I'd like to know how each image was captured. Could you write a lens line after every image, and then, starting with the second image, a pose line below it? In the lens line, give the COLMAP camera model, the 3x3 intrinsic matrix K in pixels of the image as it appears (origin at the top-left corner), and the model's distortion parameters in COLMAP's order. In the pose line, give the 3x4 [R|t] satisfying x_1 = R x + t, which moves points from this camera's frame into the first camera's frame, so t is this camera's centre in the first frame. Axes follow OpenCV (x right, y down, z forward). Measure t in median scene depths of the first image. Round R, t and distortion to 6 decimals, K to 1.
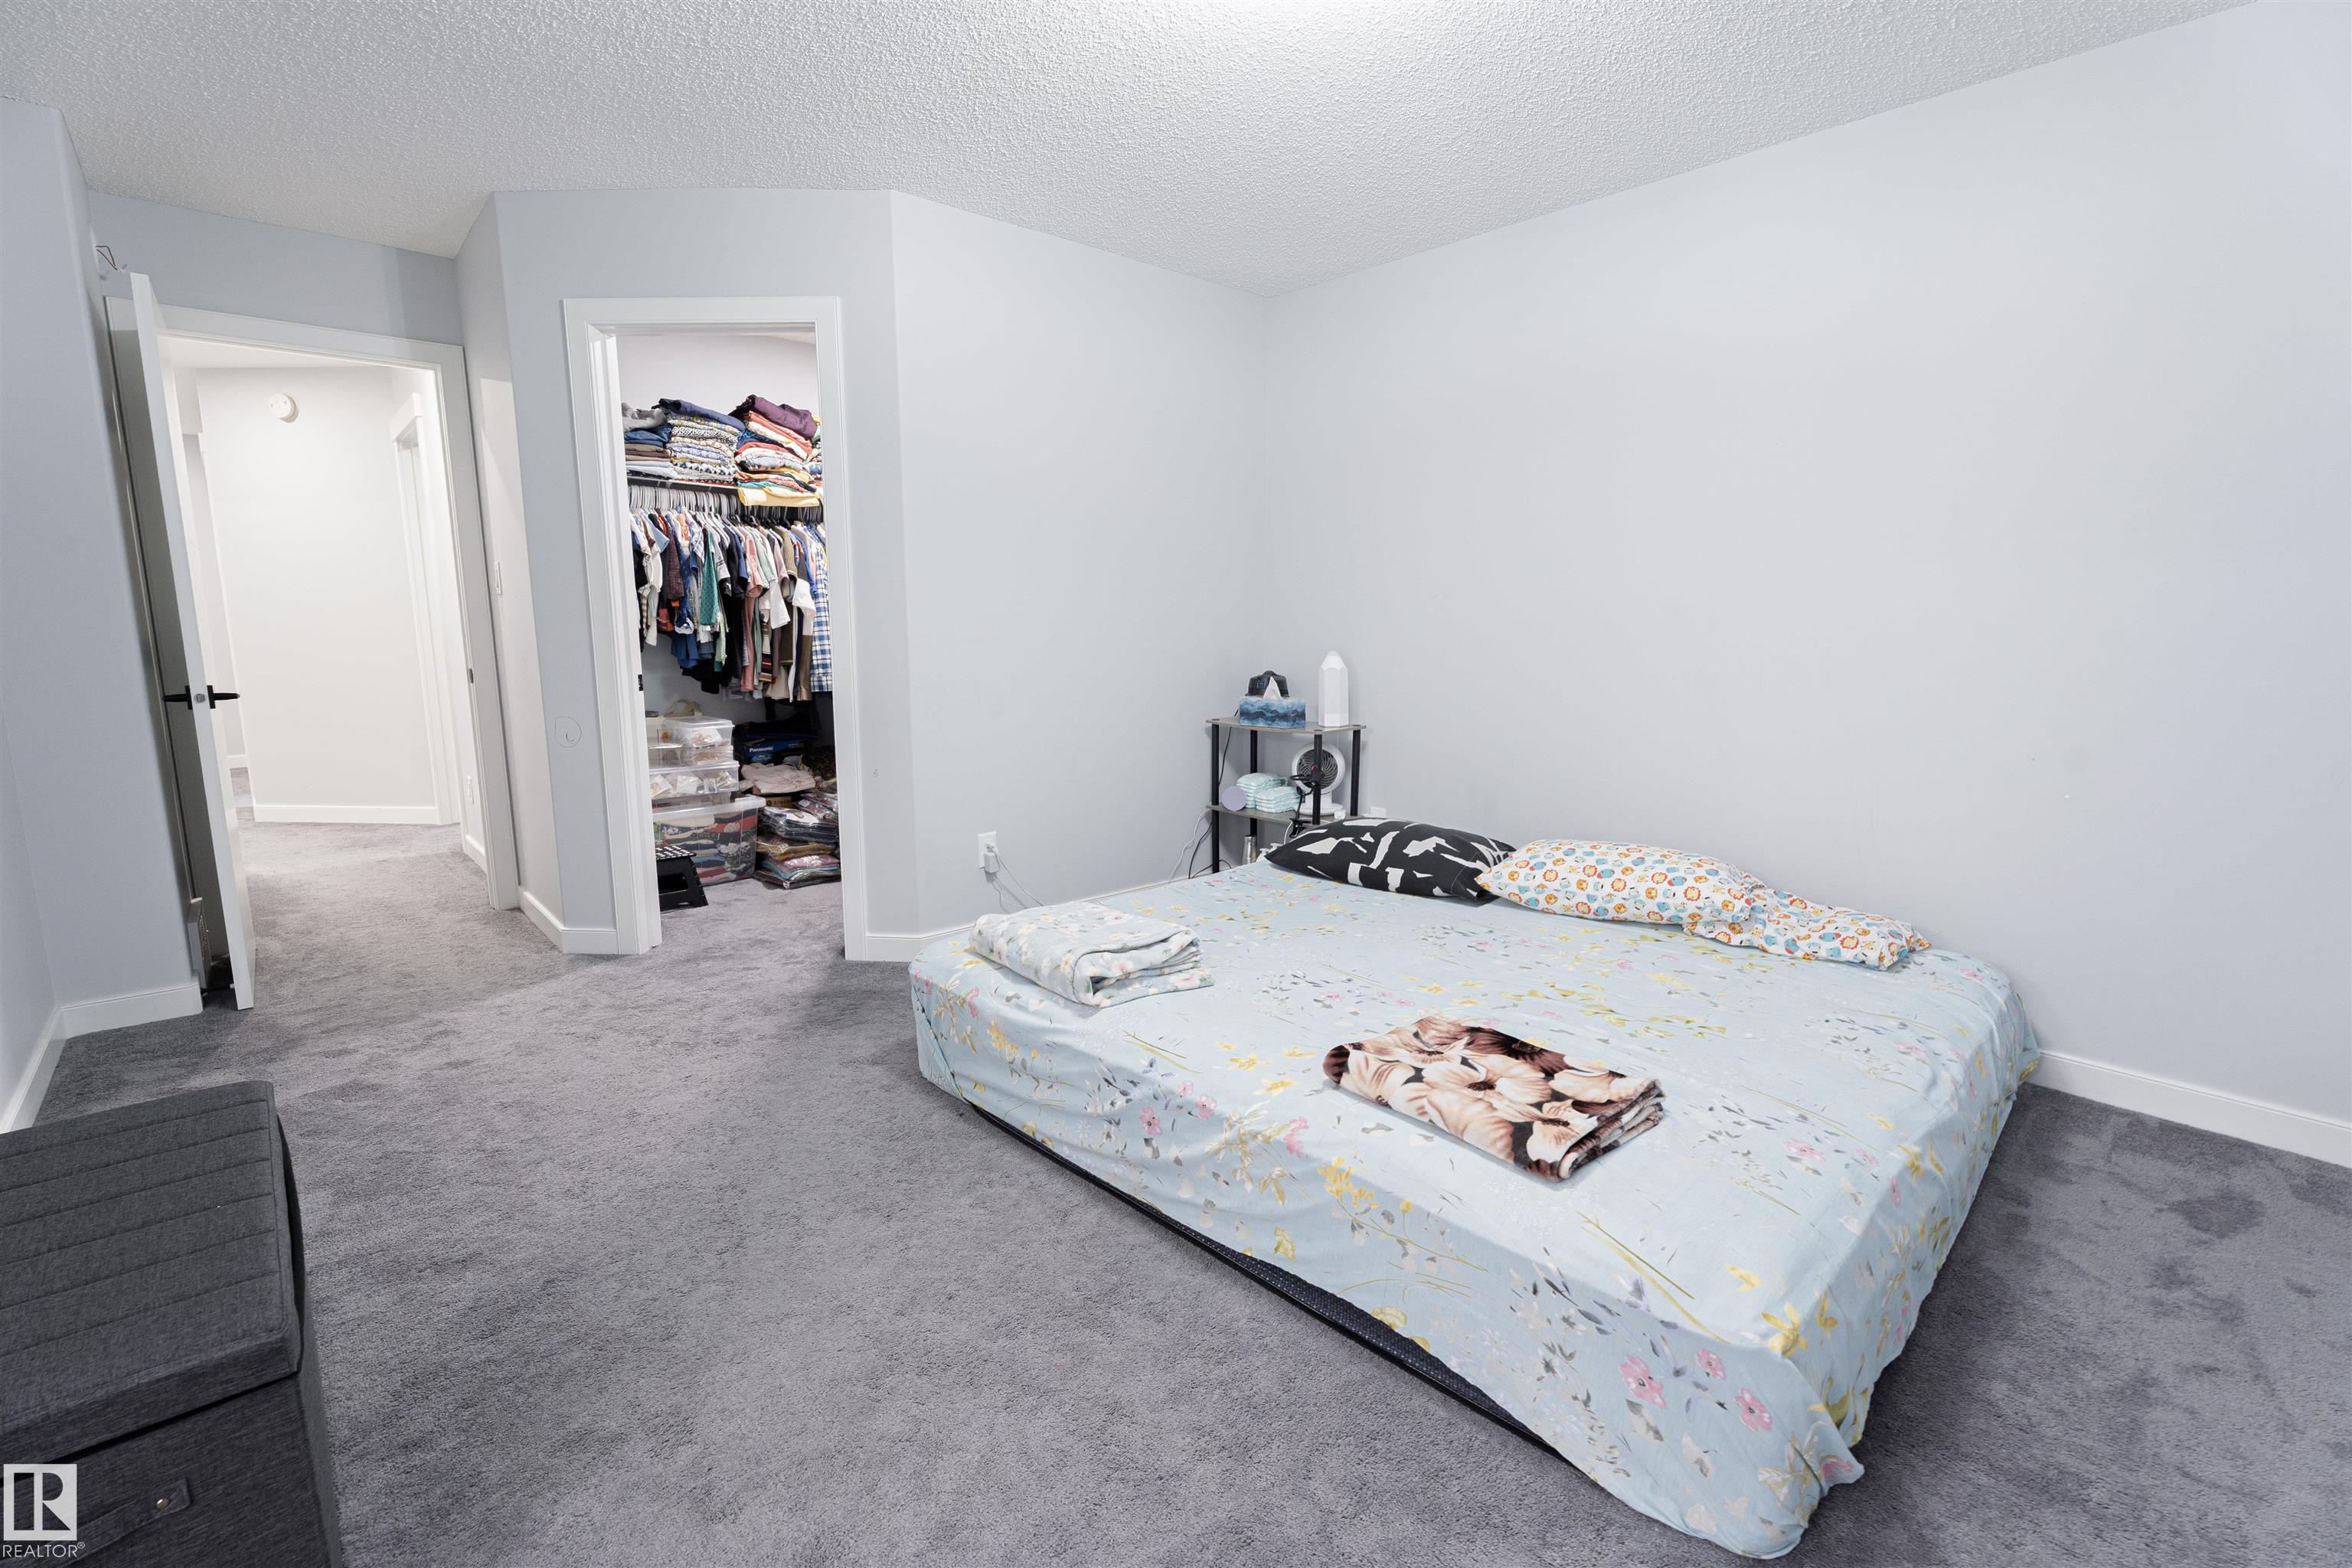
lens RADIAL K [[1045.2, 0, 1174.5], [0, 1045.2, 783.2], [0, 0, 1]] dist [0.000830, -0.000943]
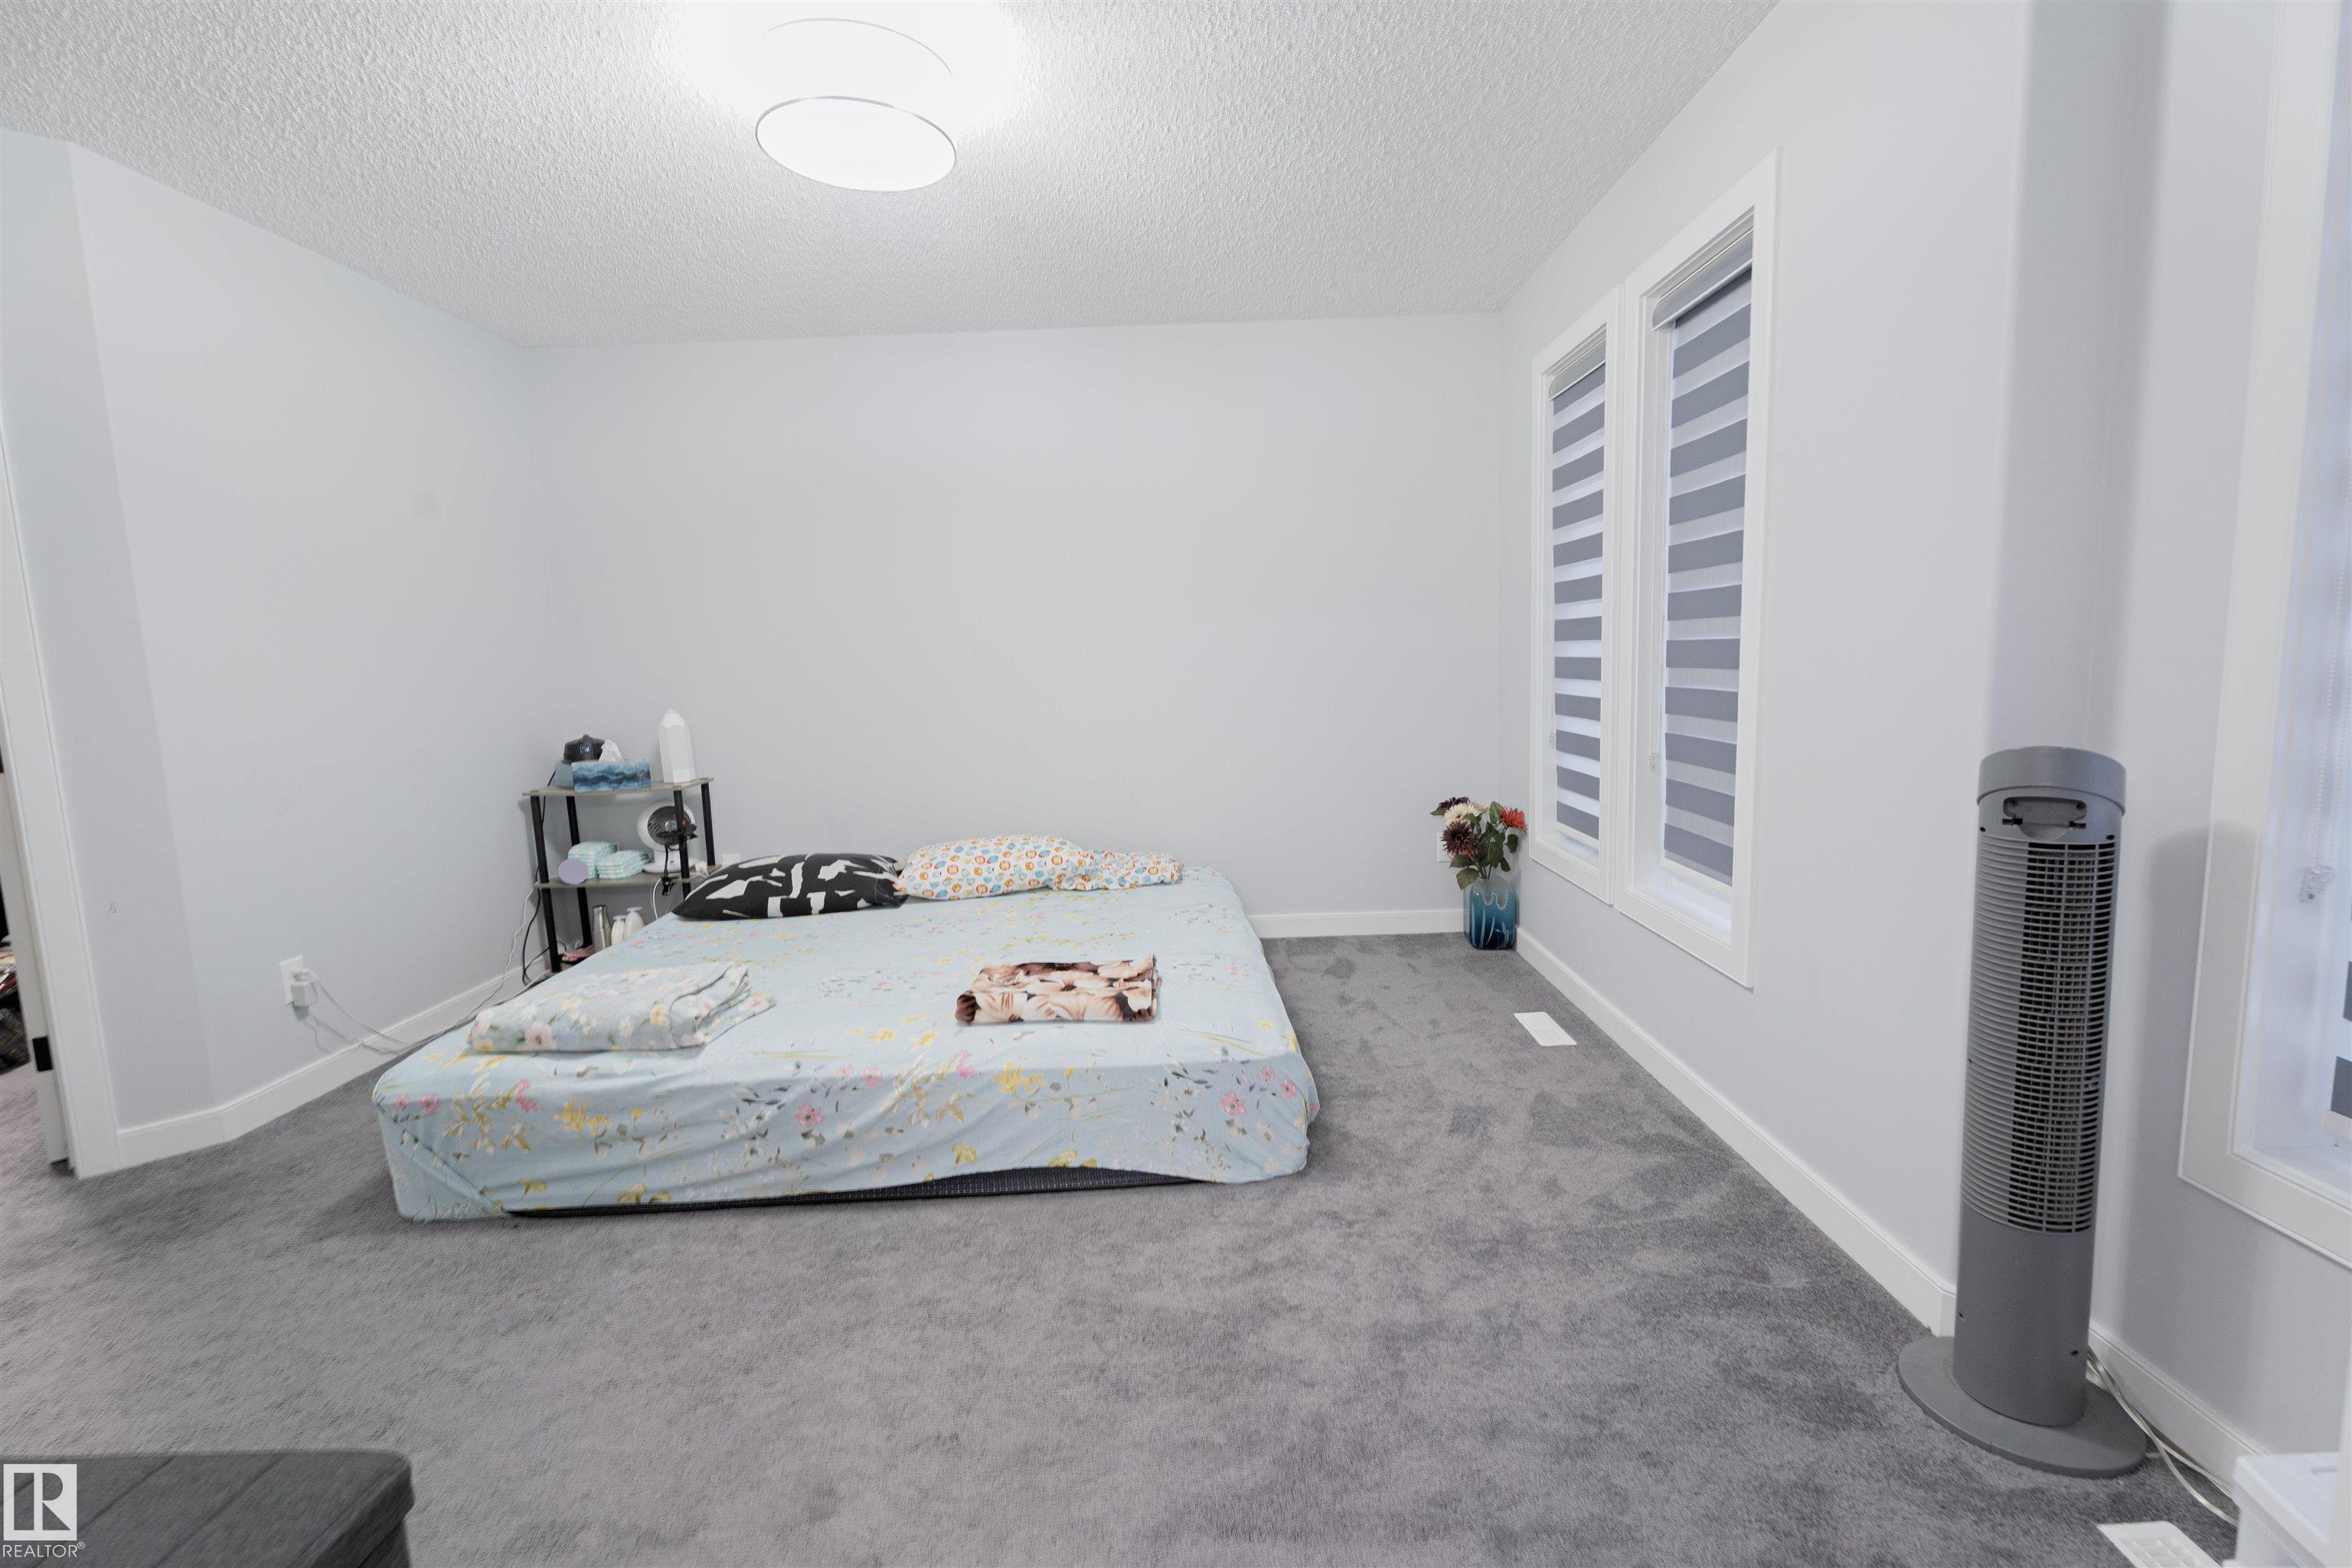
lens RADIAL K [[1045.2, 0, 1180.6], [0, 1045.2, 785.2], [0, 0, 1]] dist [0.000830, -0.000943]
pose [[0.670835, -0.115265, 0.732594, -0.463275], [0.152403, 0.988190, 0.015924, 0.011927], [-0.725778, 0.100967, 0.680479, -0.083977]]
